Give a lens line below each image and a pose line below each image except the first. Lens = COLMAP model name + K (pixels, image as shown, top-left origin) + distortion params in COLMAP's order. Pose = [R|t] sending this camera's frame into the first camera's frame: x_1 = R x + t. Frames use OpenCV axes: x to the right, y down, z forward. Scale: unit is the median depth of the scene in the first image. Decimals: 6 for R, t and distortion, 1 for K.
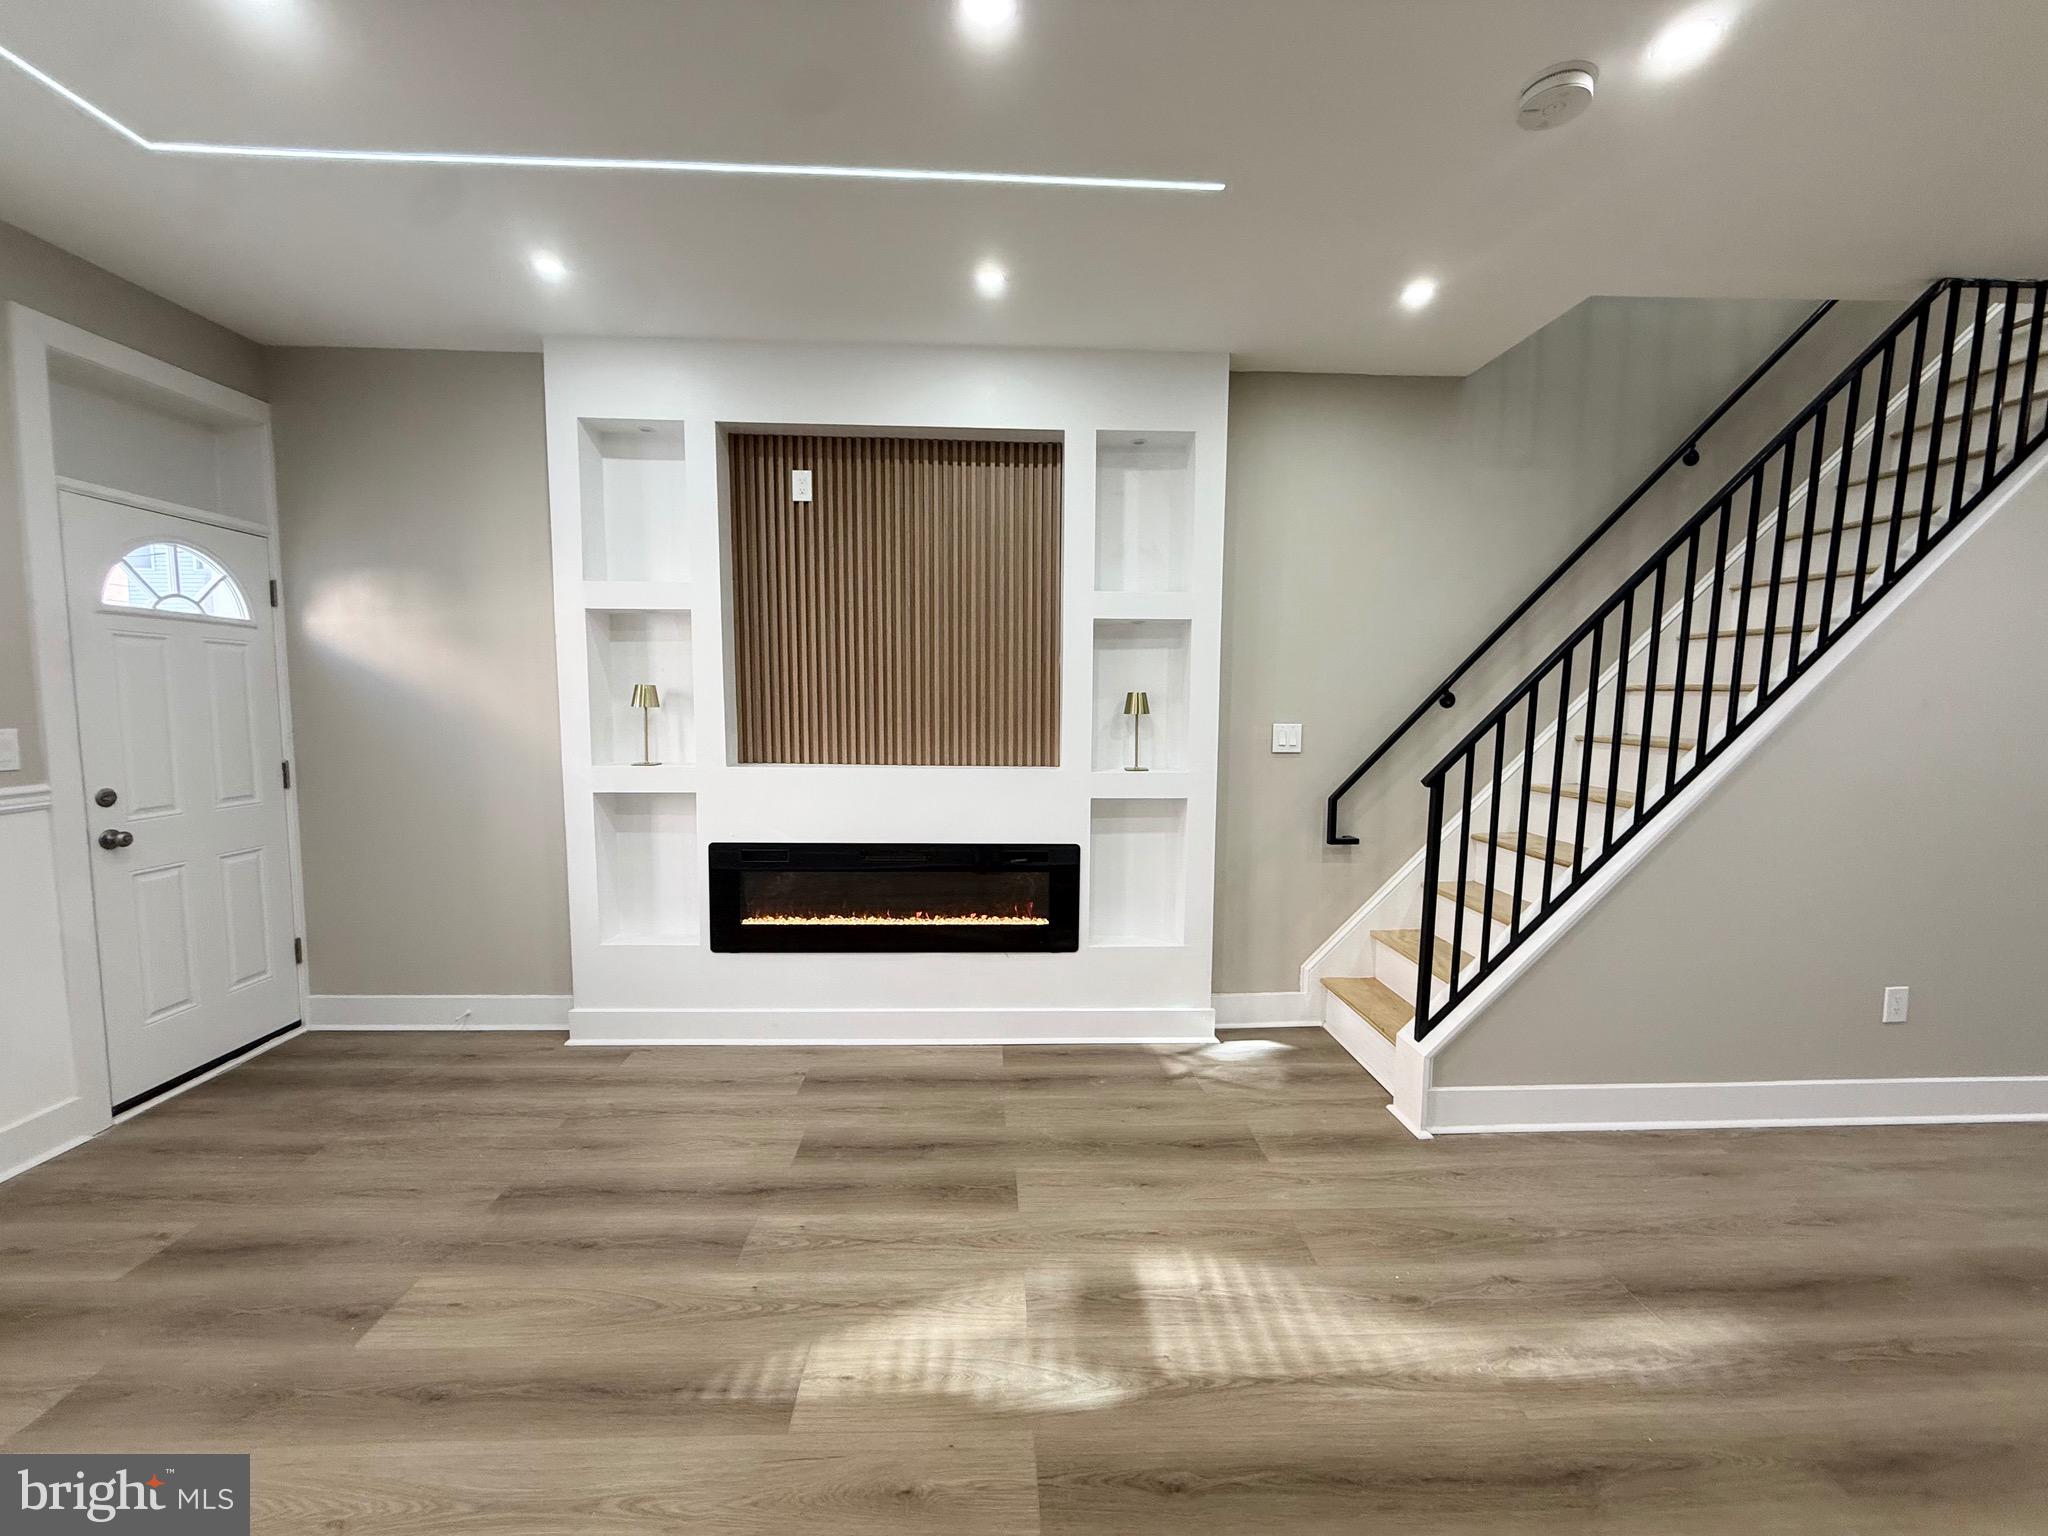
lens RADIAL K [[817.8, 0, 1024.0], [0, 817.8, 768.0], [0, 0, 1]] dist [-0.001383, 0.000042]
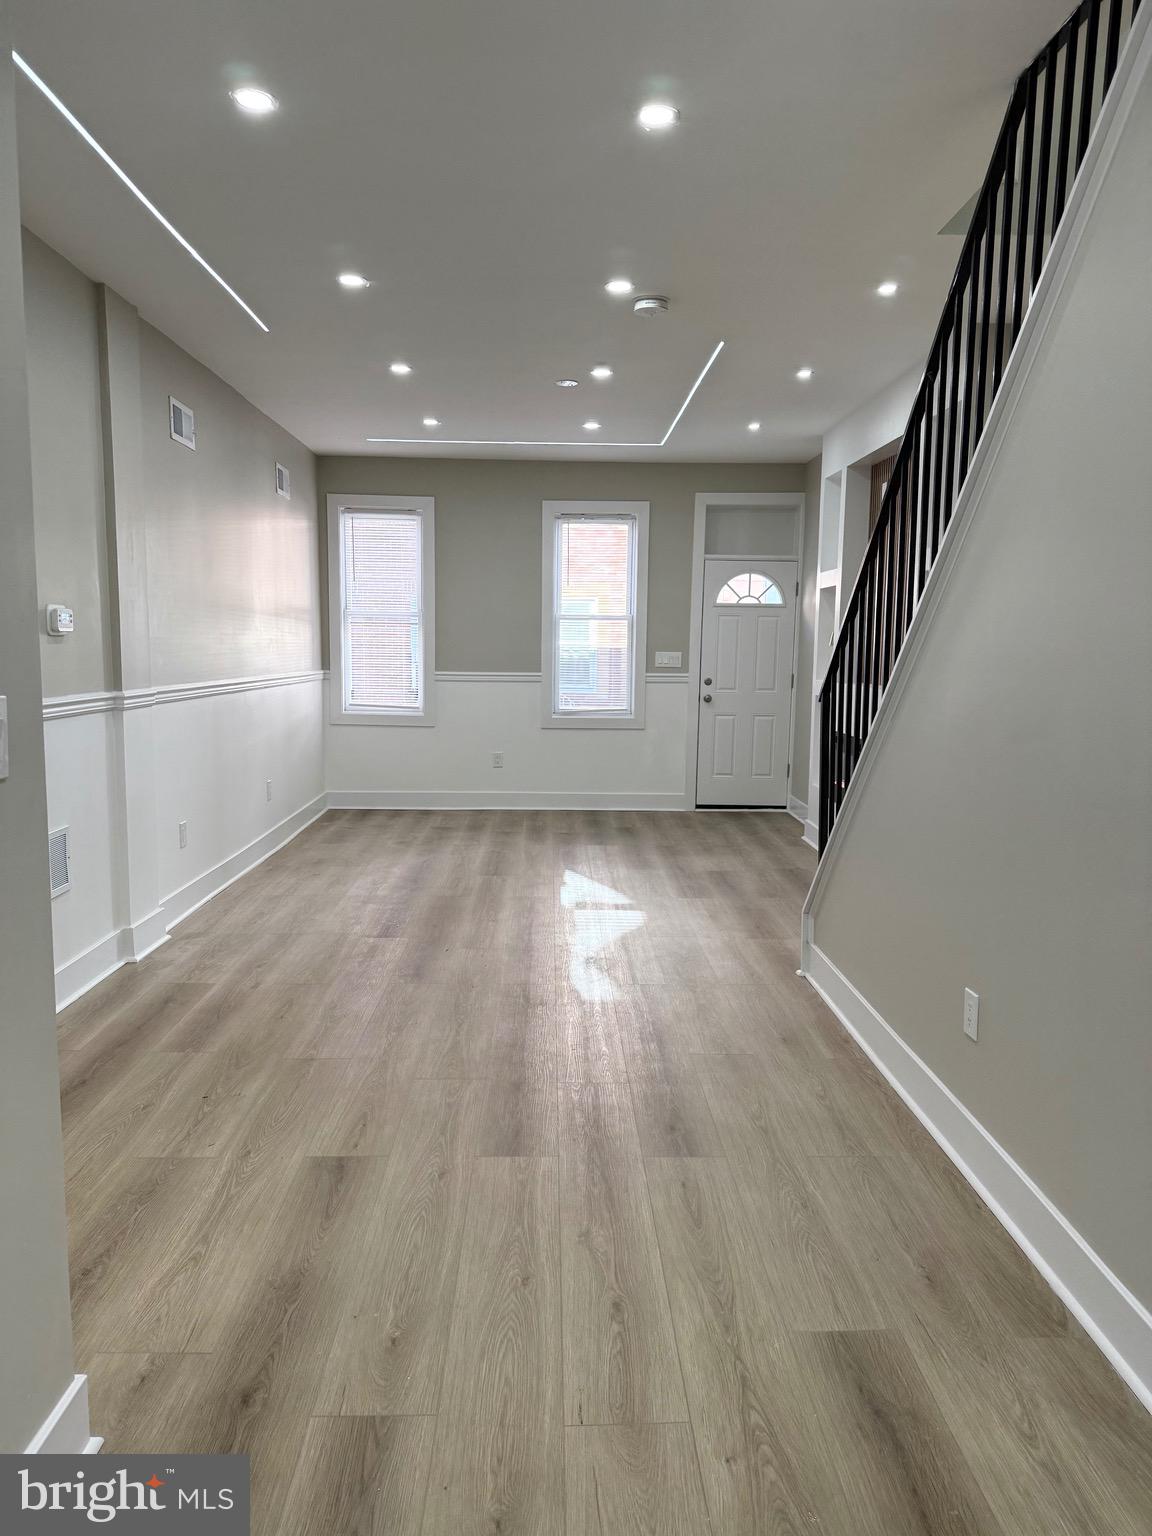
lens RADIAL K [[1071.5, 0, 578.9], [0, 1071.5, 774.3], [0, 0, 1]] dist [0.073032, -0.002200]
pose [[-0.009874, 0.114246, -0.993403, 2.140406], [-0.099493, 0.988410, 0.114661, -0.019642], [0.994989, 0.099969, 0.001607, 0.620362]]
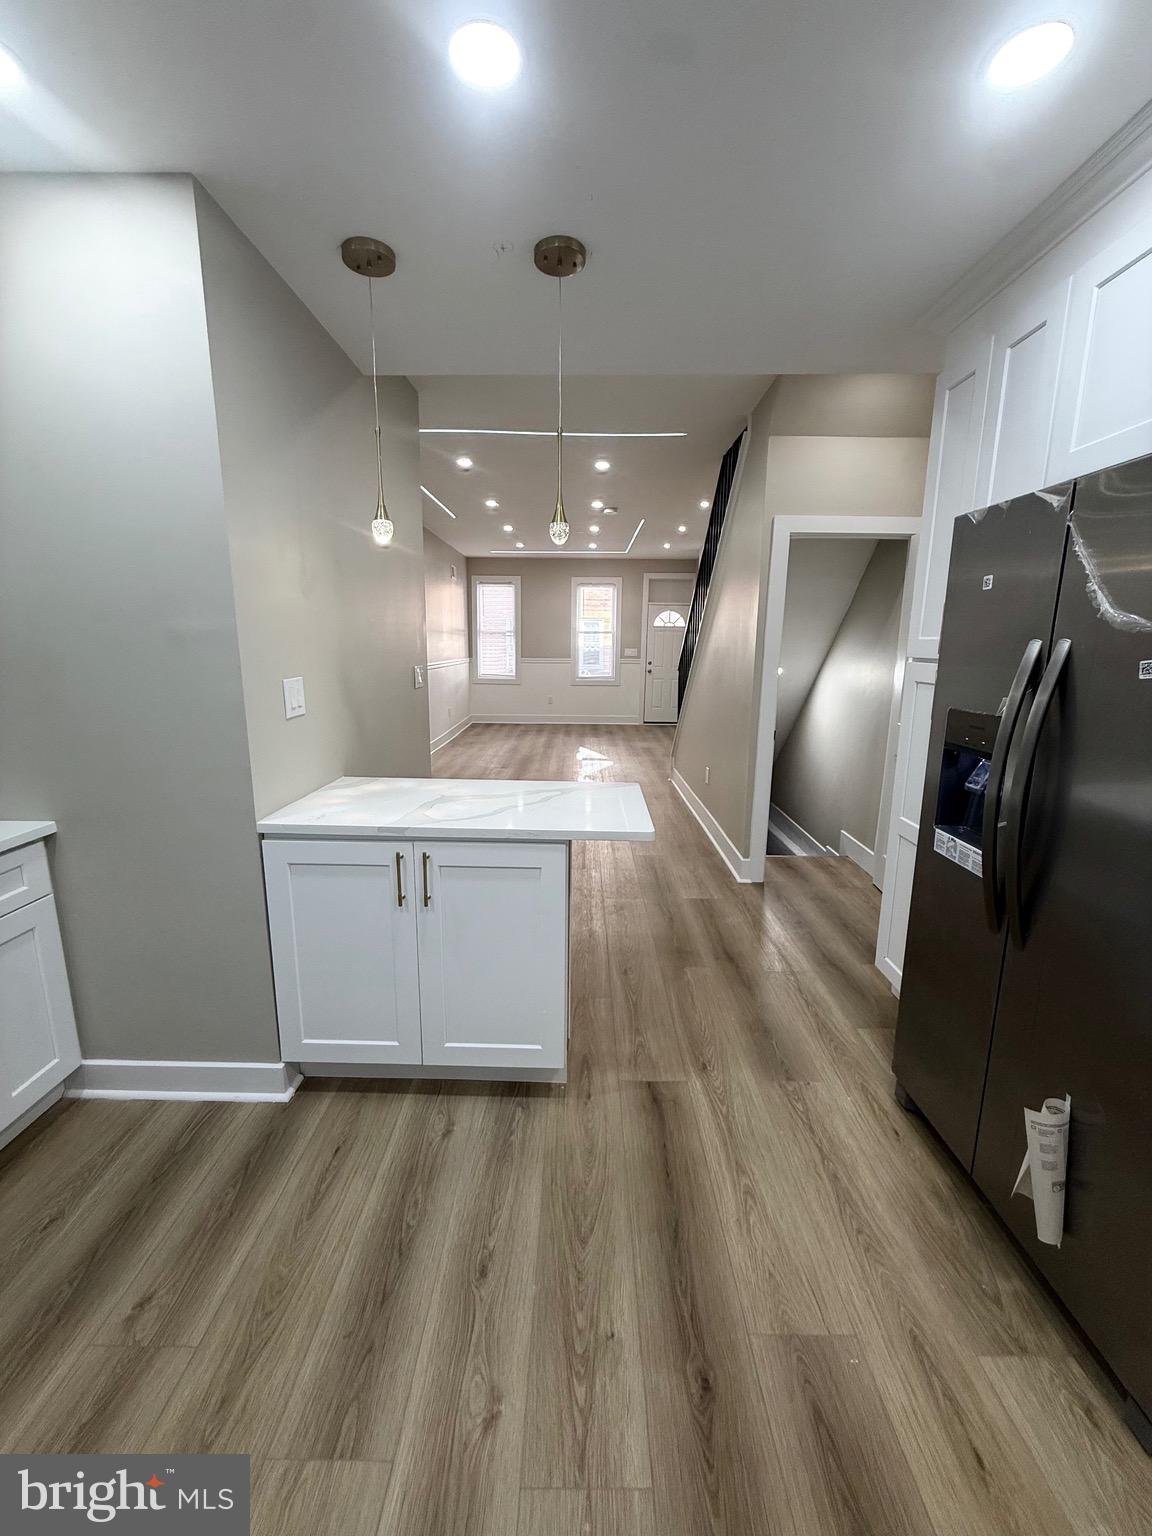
lens RADIAL K [[613.3, 0, 576.0], [0, 613.3, 762.7], [0, 0, 1]] dist [-0.001383, 0.000042]
pose [[-0.047028, 0.187231, -0.981190, 2.866777], [-0.097147, 0.976763, 0.191042, -0.044346], [0.994158, 0.104304, -0.027746, 0.693149]]
